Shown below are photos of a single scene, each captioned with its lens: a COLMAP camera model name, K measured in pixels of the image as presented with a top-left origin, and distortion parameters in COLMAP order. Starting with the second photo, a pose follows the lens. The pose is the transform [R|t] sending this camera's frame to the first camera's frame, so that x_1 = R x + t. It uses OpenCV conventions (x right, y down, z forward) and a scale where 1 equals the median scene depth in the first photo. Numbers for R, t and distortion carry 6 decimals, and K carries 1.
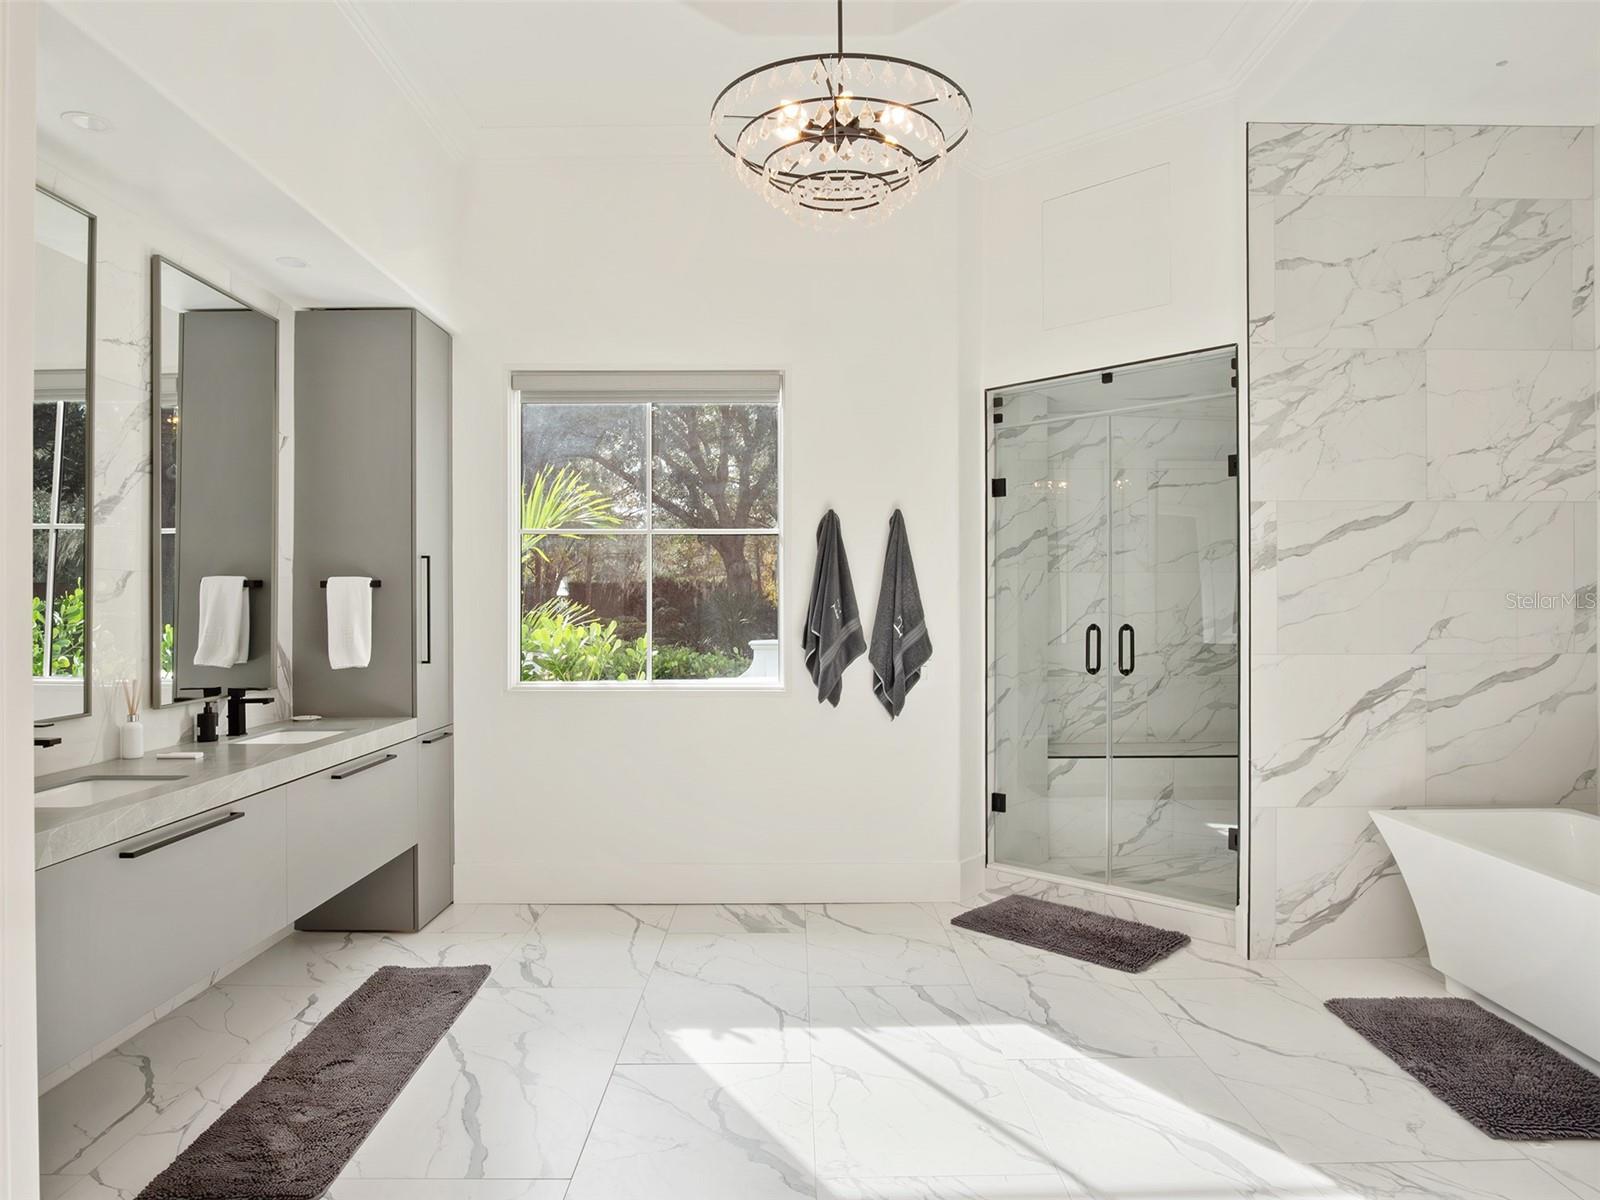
lens RADIAL K [[968.2, 0, 794.7], [0, 968.2, 605.6], [0, 0, 1]] dist [-0.028313, 0.007127]
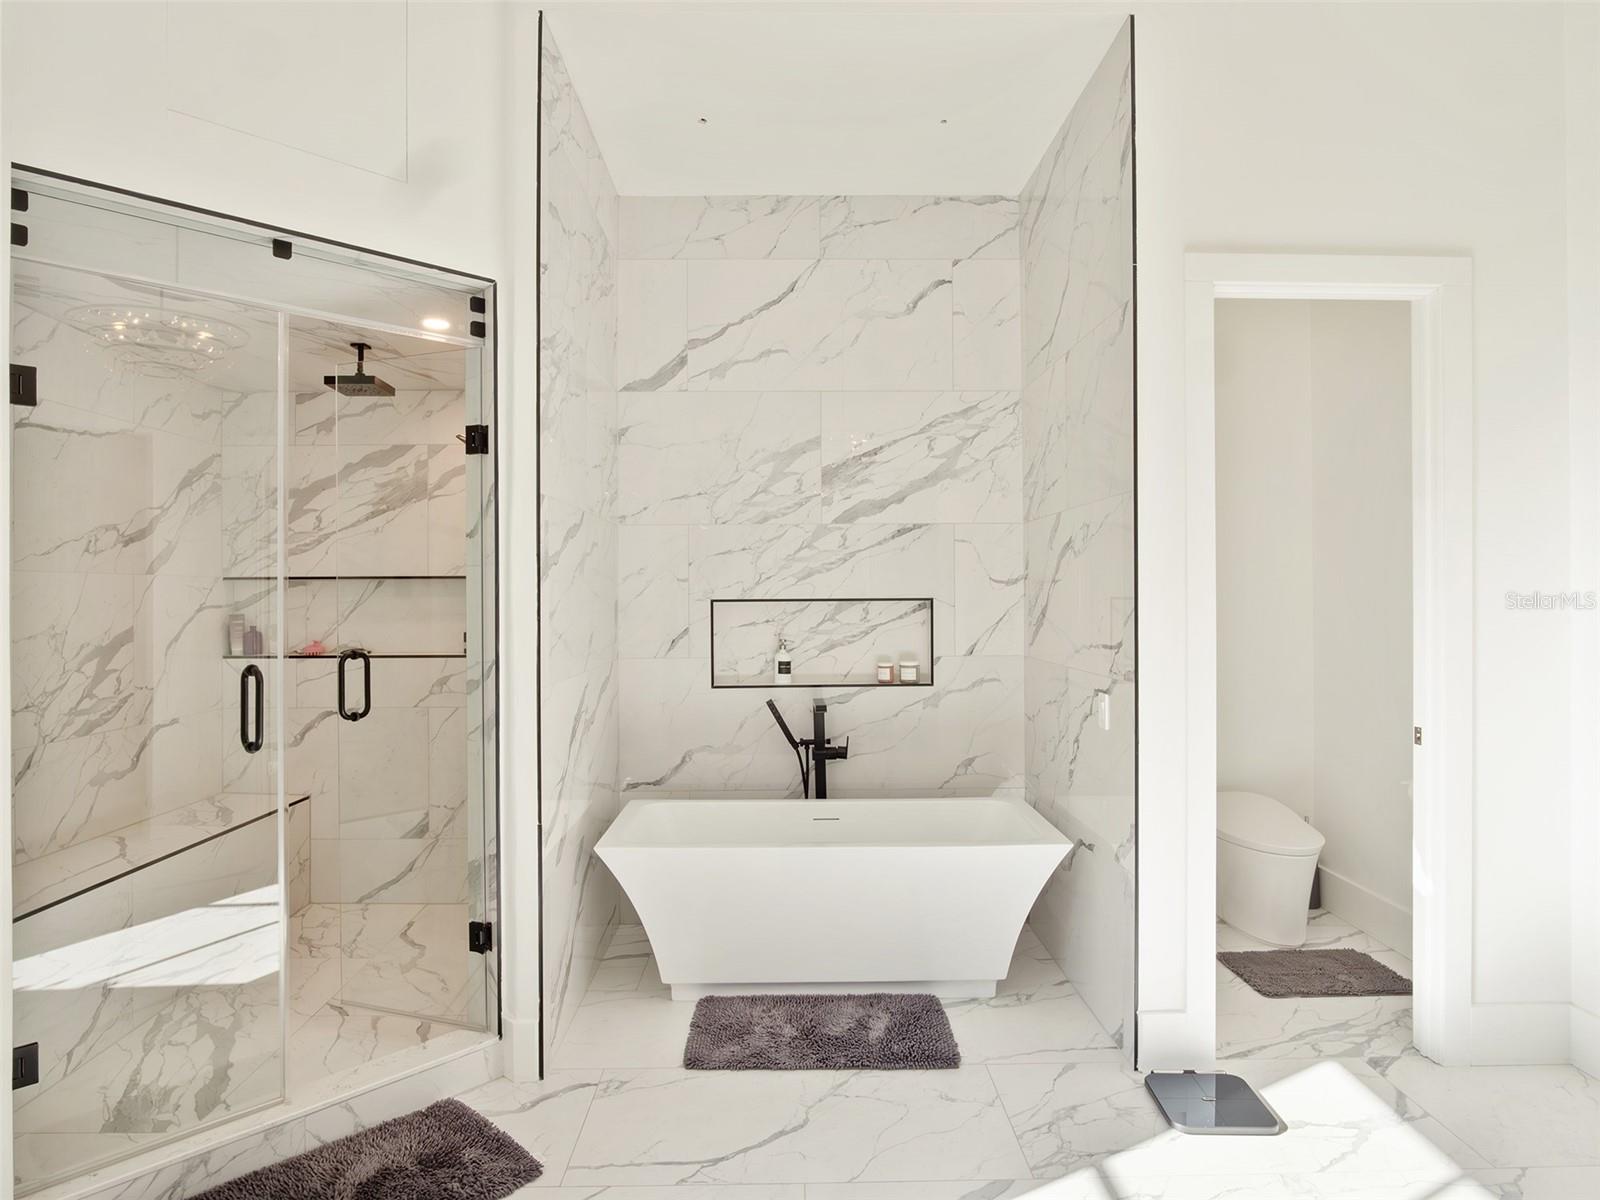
lens RADIAL K [[968.2, 0, 794.5], [0, 968.2, 590.8], [0, 0, 1]] dist [-0.028313, 0.007127]
pose [[-0.028650, 0.005741, 0.999573, -0.270372], [-0.001787, 0.999982, -0.005795, -0.024981], [-0.999588, -0.001952, -0.028640, 0.675795]]
